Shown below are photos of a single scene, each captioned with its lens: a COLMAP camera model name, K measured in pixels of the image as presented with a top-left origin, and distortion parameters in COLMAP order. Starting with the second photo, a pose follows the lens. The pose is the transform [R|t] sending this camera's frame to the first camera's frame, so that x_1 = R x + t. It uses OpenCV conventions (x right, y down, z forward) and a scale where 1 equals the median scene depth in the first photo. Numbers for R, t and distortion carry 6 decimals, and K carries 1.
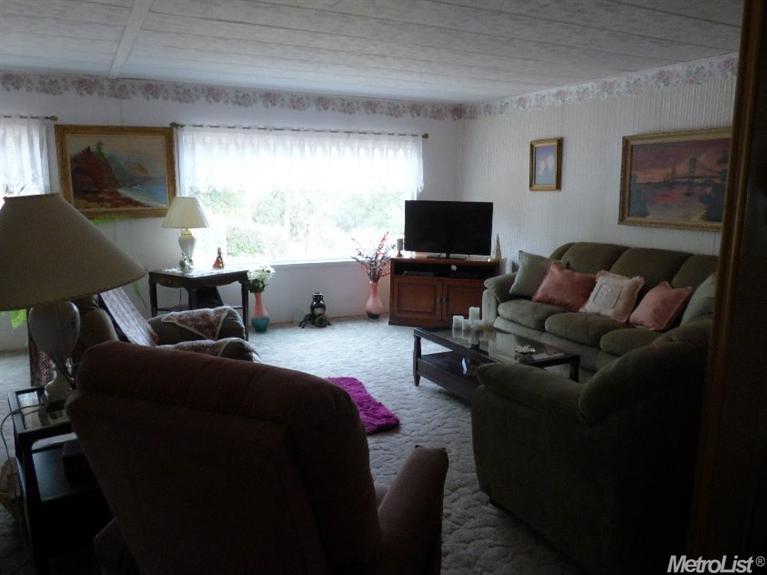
lens RADIAL K [[606.0, 0, 383.5], [0, 606.0, 287.5], [0, 0, 1]] dist [-0.008494, -0.006364]
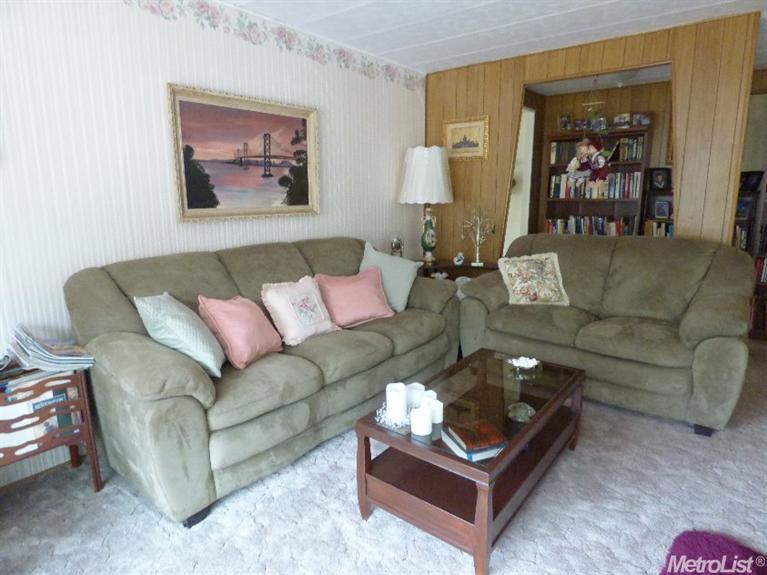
lens RADIAL K [[459.7, 0, 383.5], [0, 459.7, 287.5], [0, 0, 1]] dist [-0.006687, -0.001375]
pose [[-0.420358, -0.176389, 0.890048, -0.185265], [0.163993, 0.949999, 0.265722, -0.155063], [-0.892416, 0.257660, -0.370413, 1.171180]]
